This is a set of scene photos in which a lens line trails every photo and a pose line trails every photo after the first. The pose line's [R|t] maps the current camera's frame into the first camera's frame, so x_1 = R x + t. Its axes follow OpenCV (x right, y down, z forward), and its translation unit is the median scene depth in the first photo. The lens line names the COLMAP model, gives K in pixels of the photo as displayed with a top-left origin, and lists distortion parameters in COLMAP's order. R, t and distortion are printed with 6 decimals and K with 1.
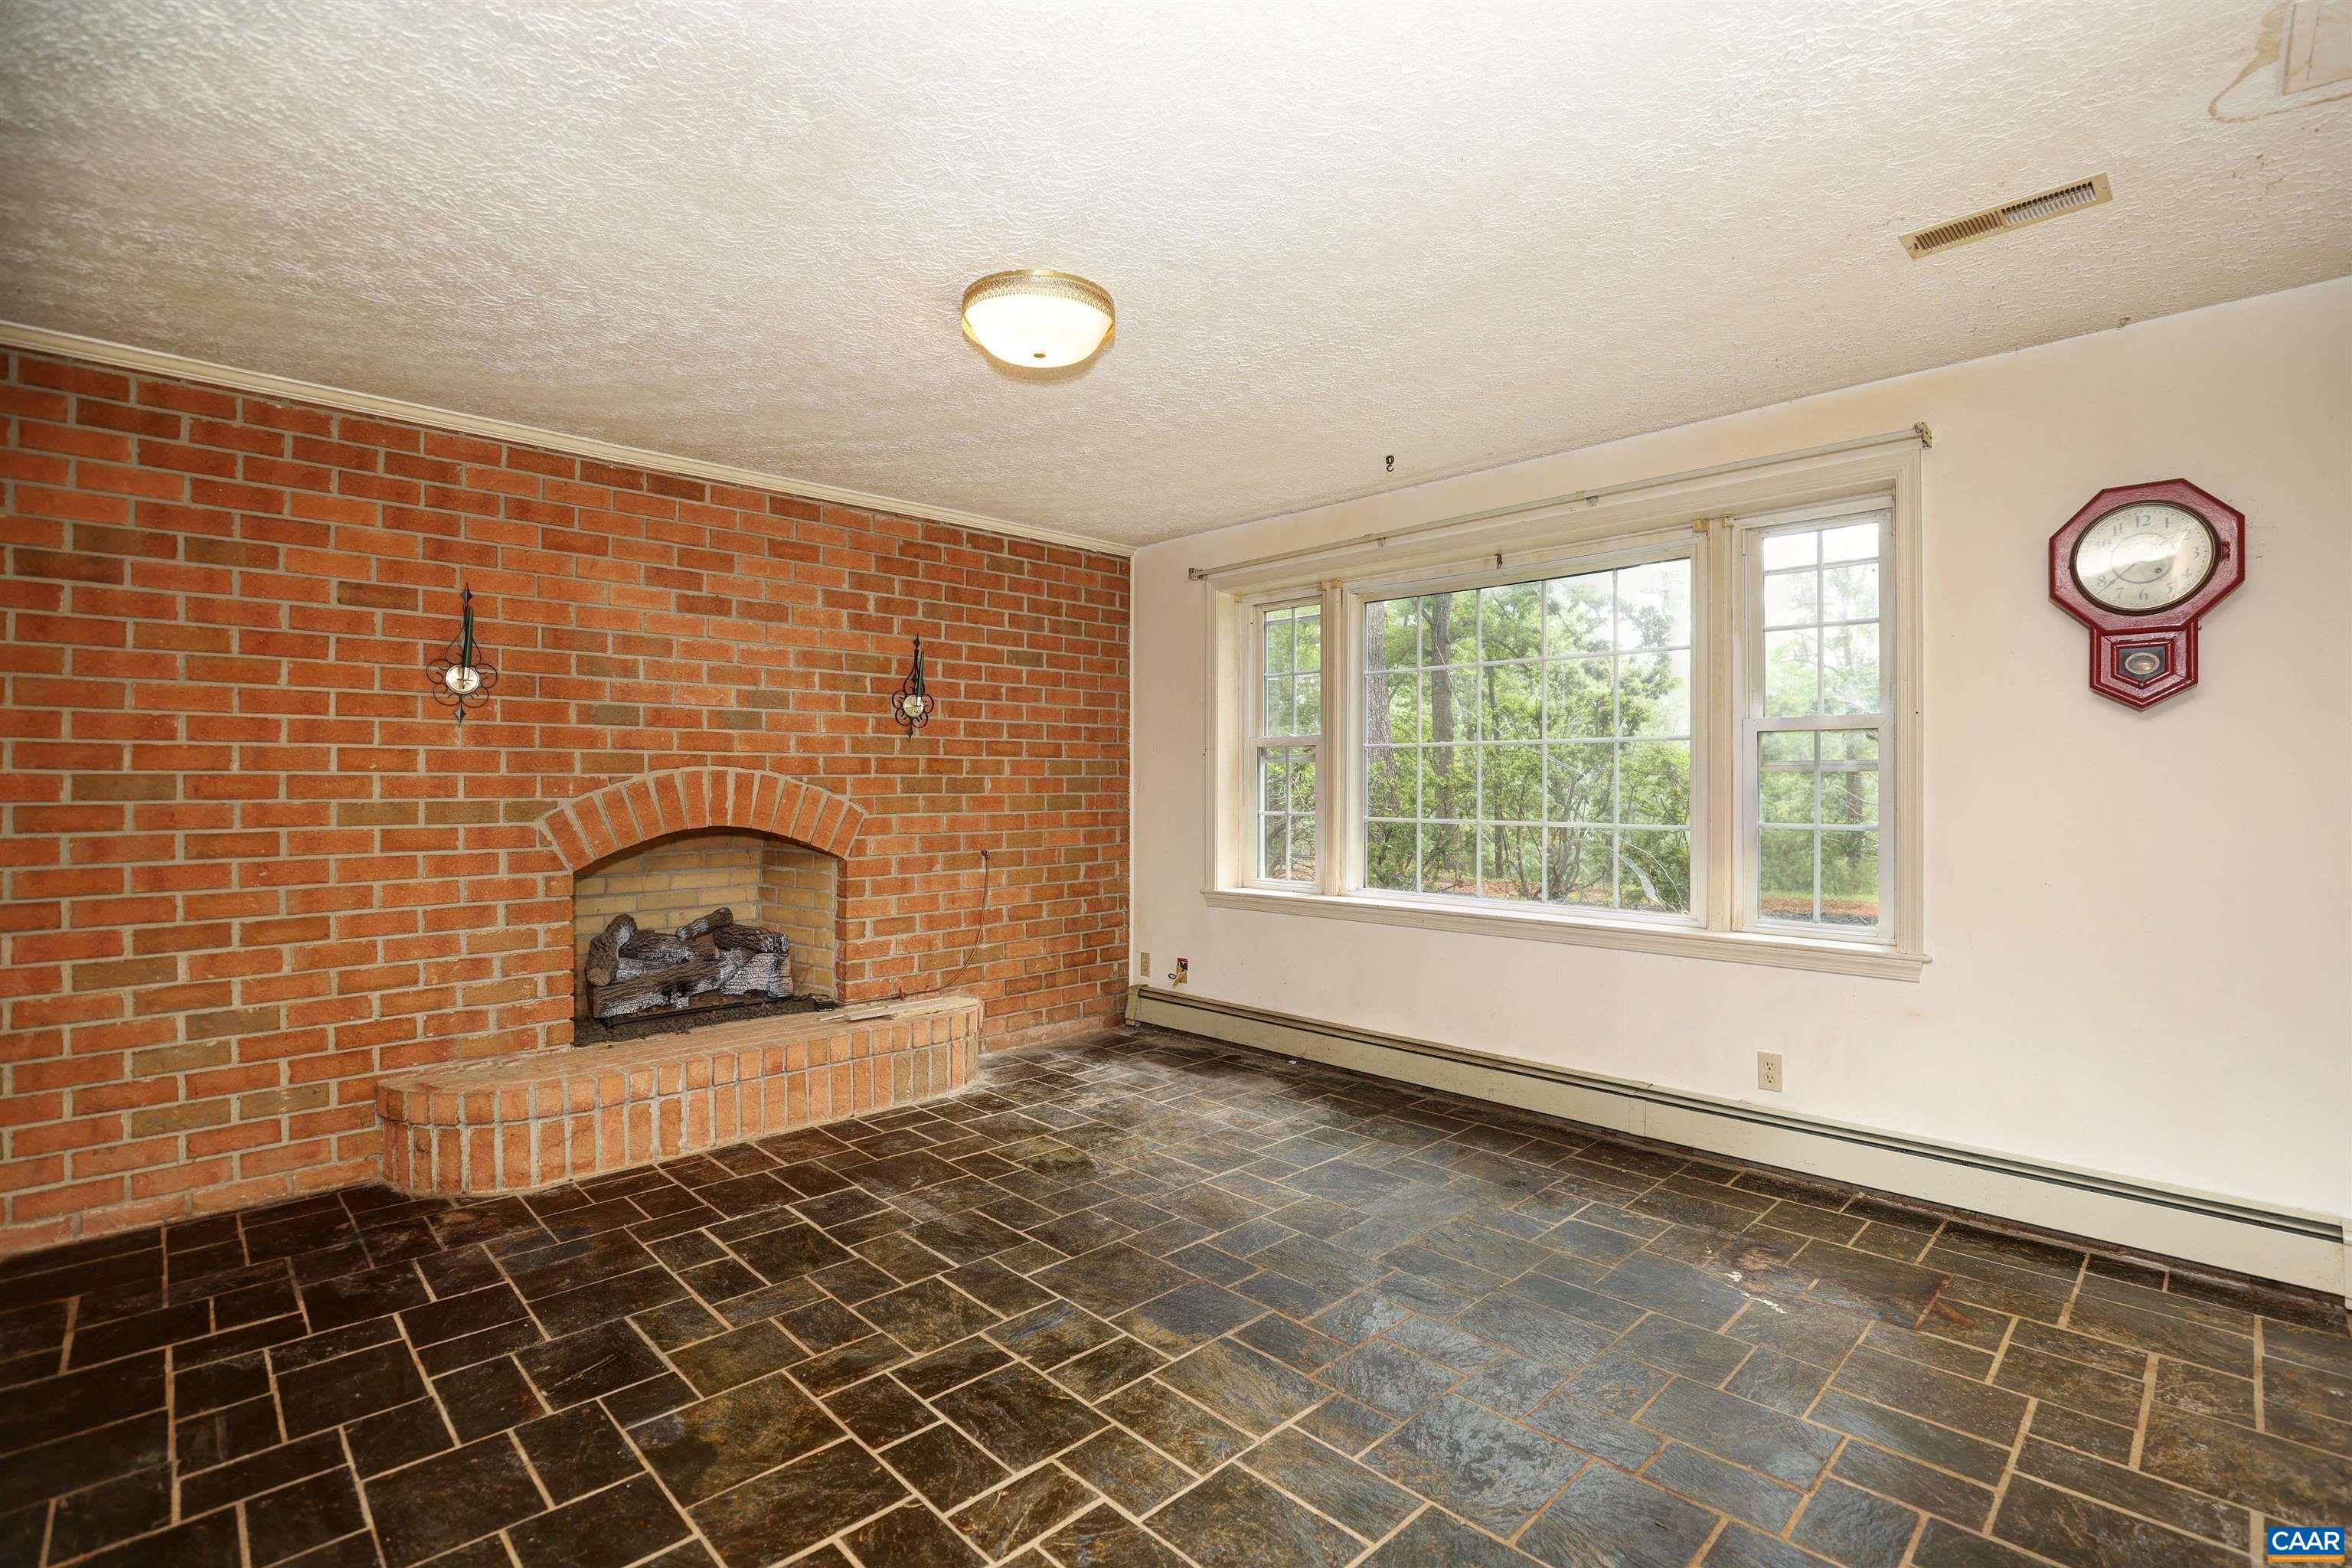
lens RADIAL K [[1070.0, 0, 1178.5], [0, 1070.0, 776.9], [0, 0, 1]] dist [-0.041584, 0.012386]
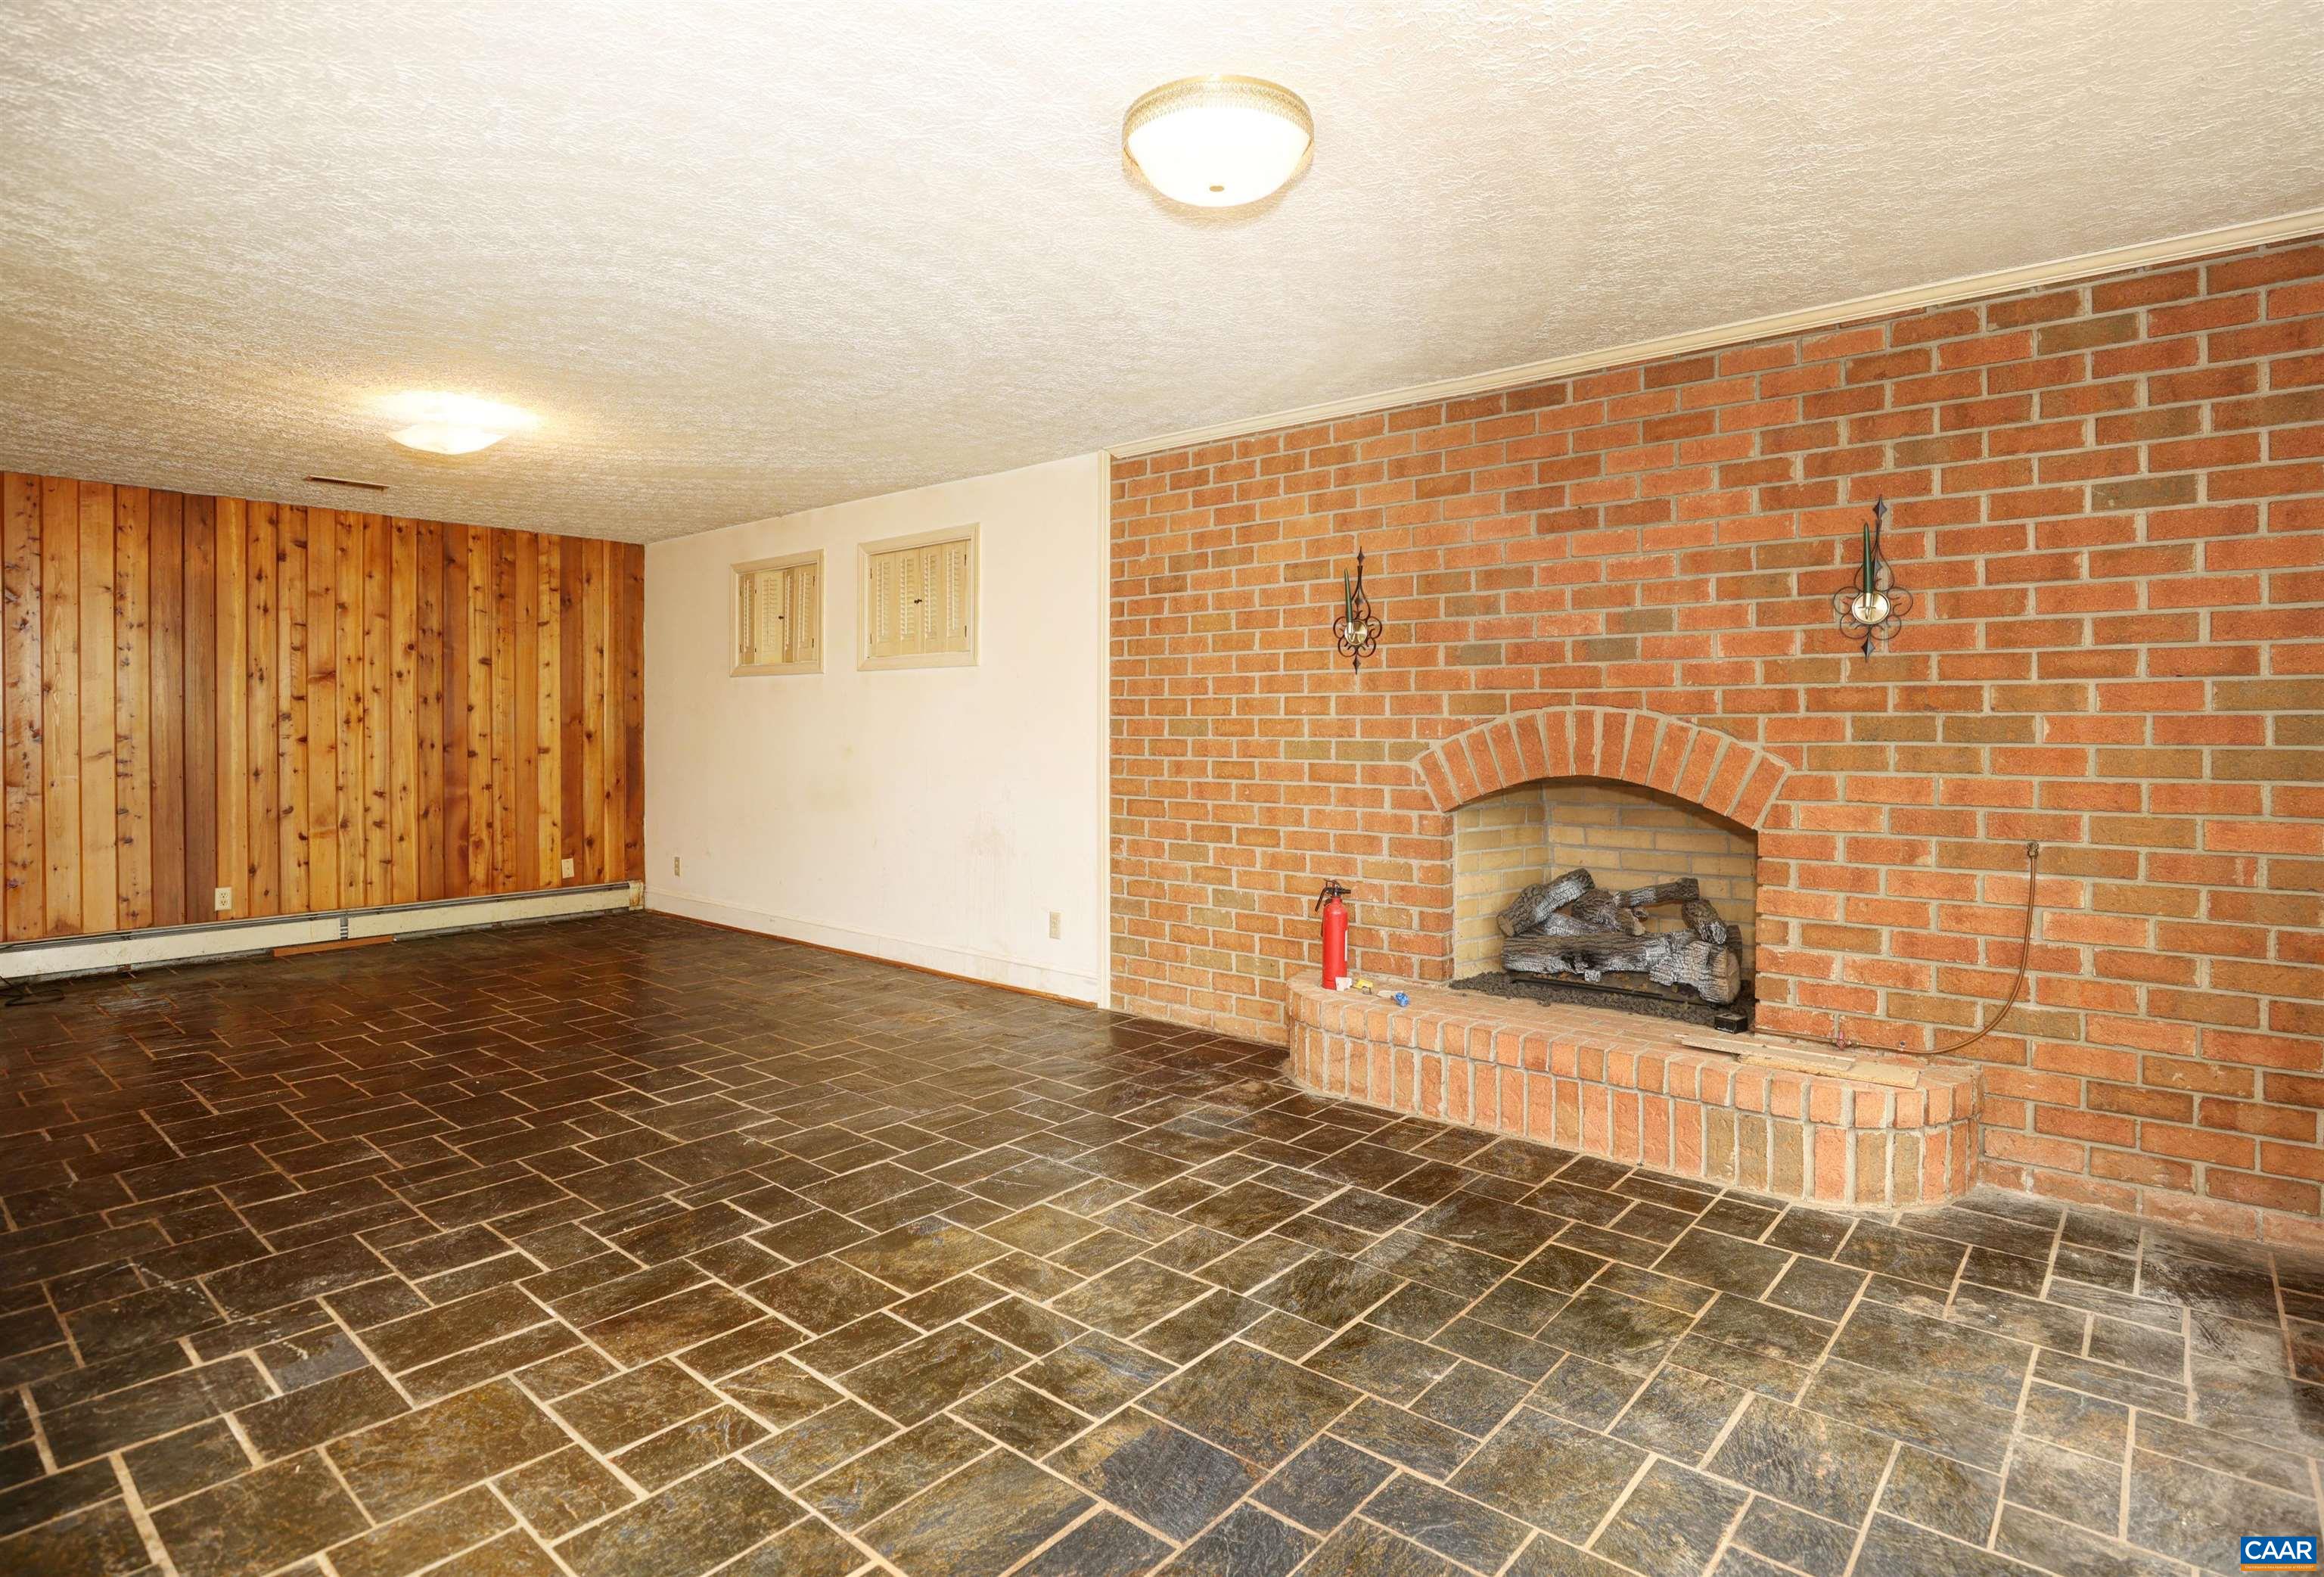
lens RADIAL K [[1196.3, 0, 1153.8], [0, 1196.3, 722.4], [0, 0, 1]] dist [-0.030827, 0.001978]
pose [[0.096149, -0.000978, -0.995366, 0.518823], [0.004526, 0.999990, -0.000545, 0.002736], [0.995357, -0.004453, 0.096152, 0.594790]]
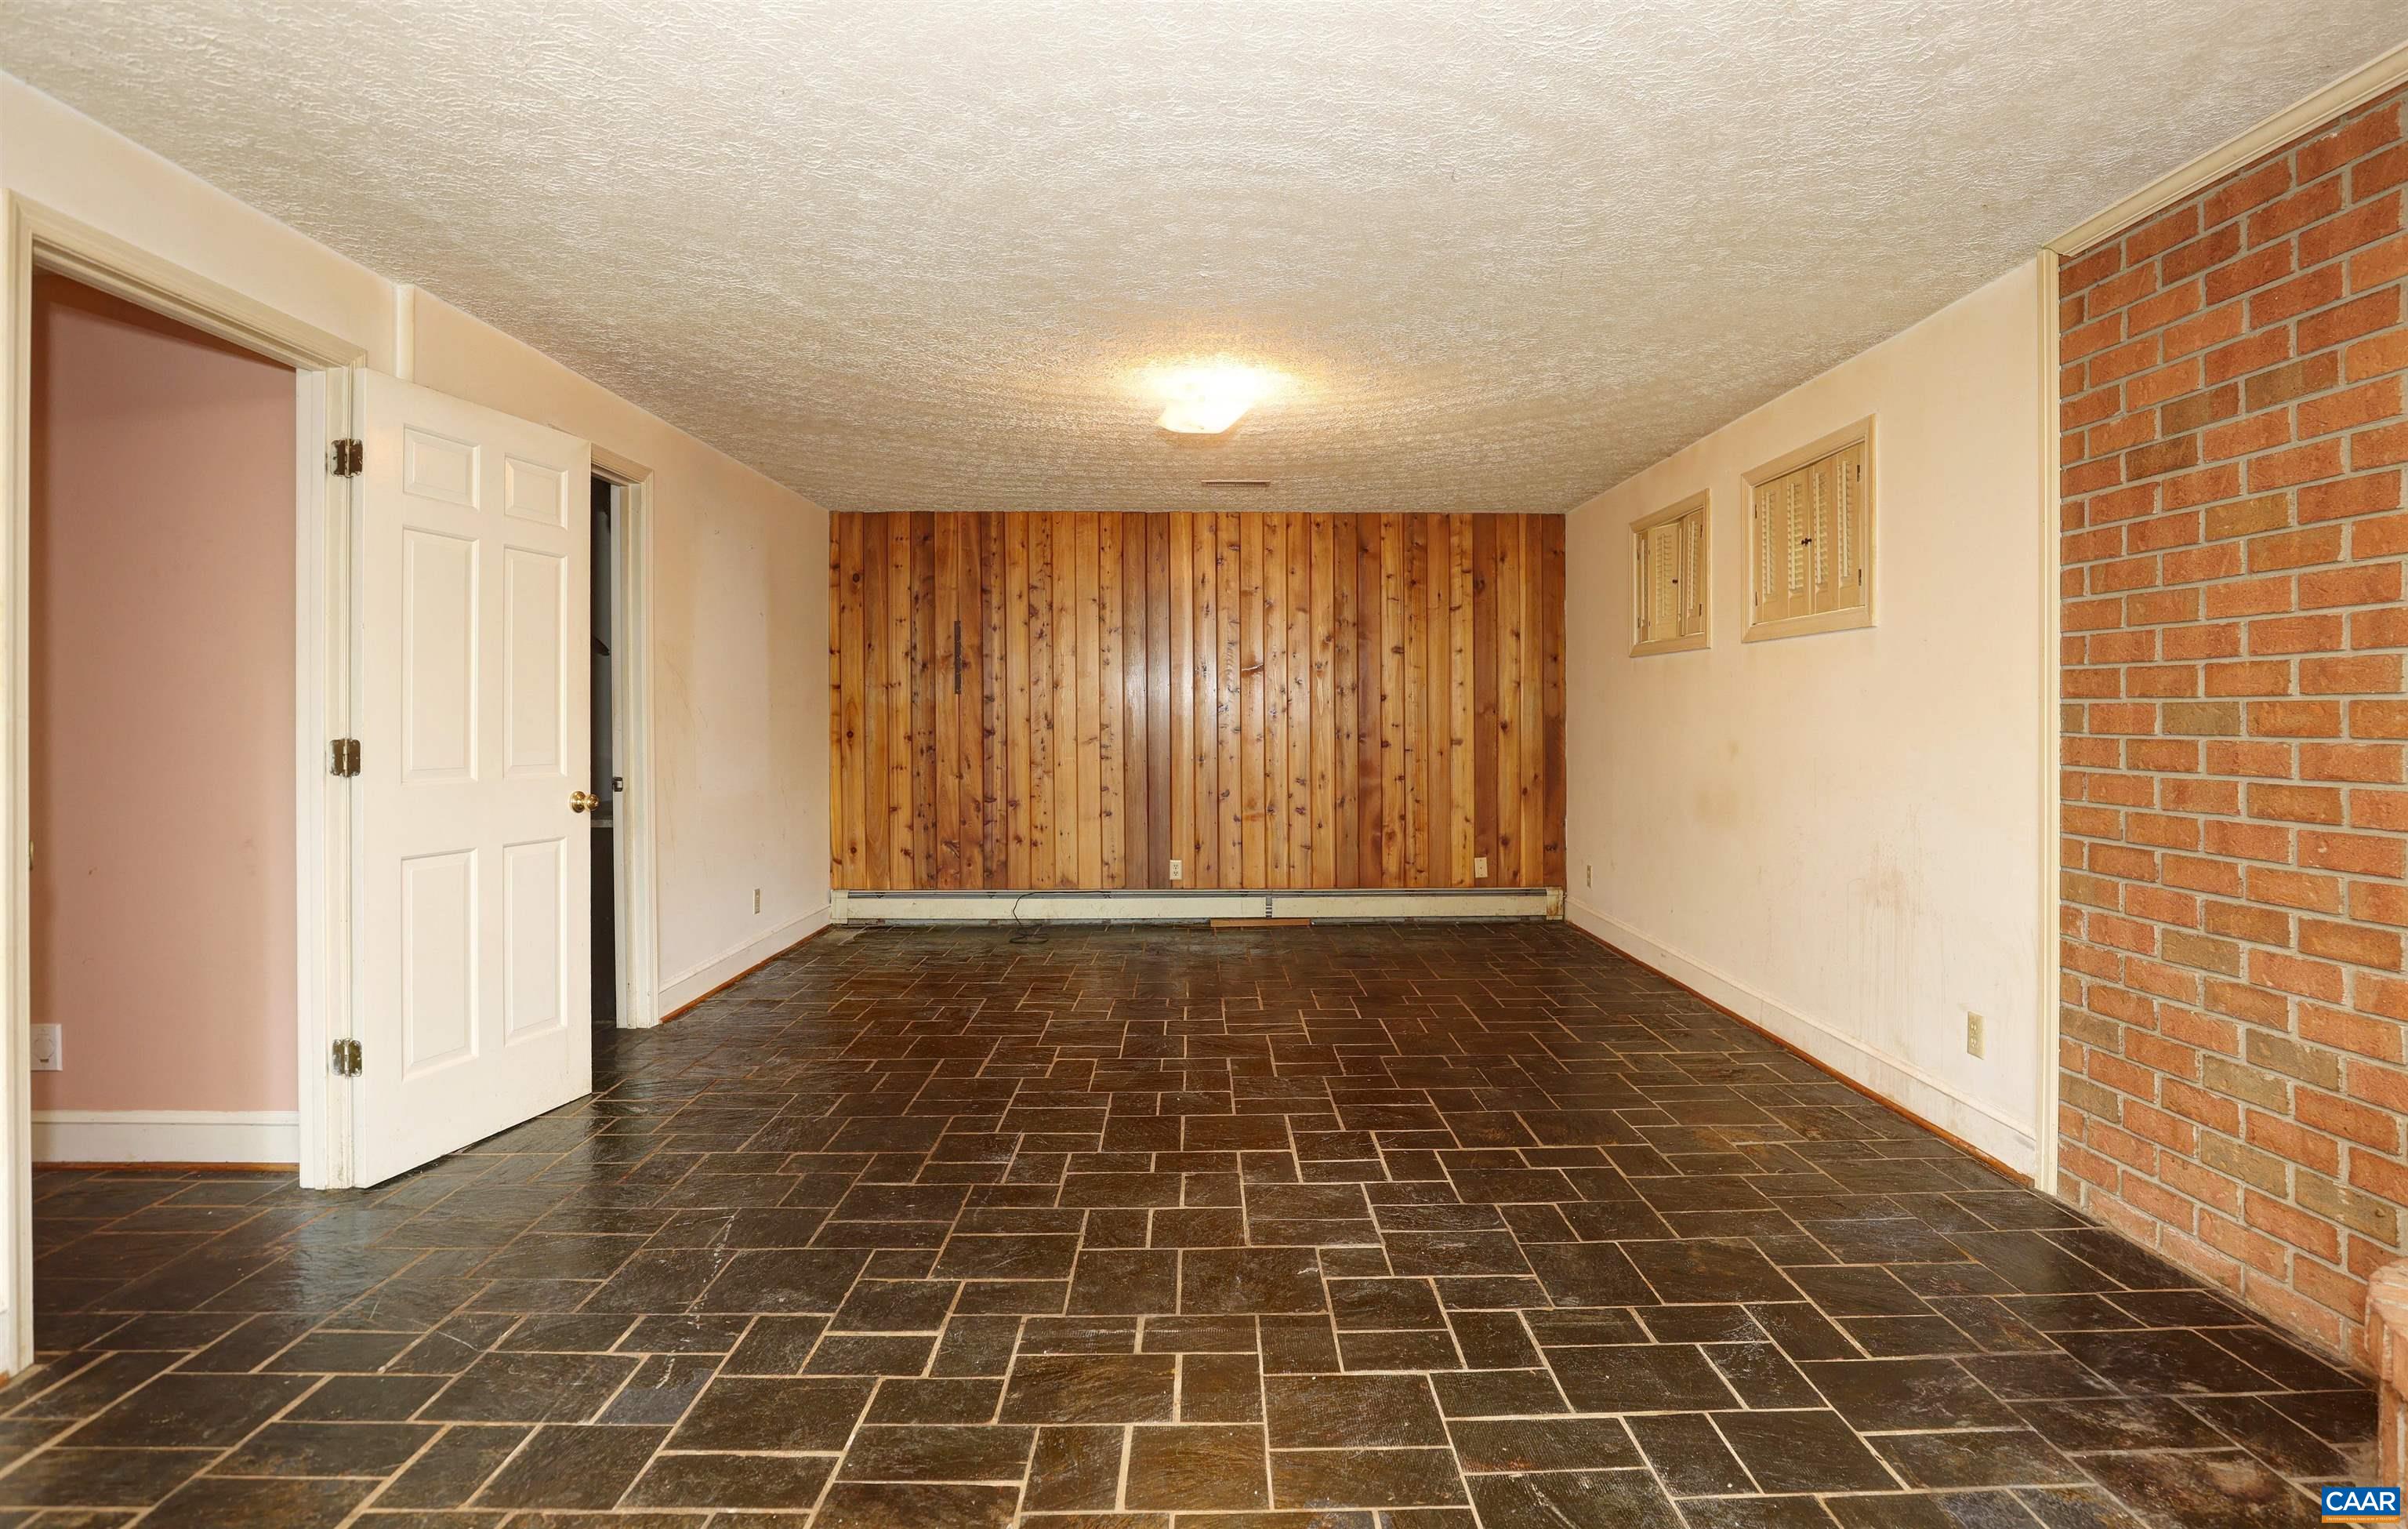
lens RADIAL K [[1217.7, 0, 1228.8], [0, 1217.7, 719.4], [0, 0, 1]] dist [-0.051099, 0.017588]
pose [[-0.679196, 0.004582, -0.733942, 0.118848], [0.005254, 0.999985, 0.001381, 0.003955], [0.733938, -0.002918, -0.679210, 0.810236]]
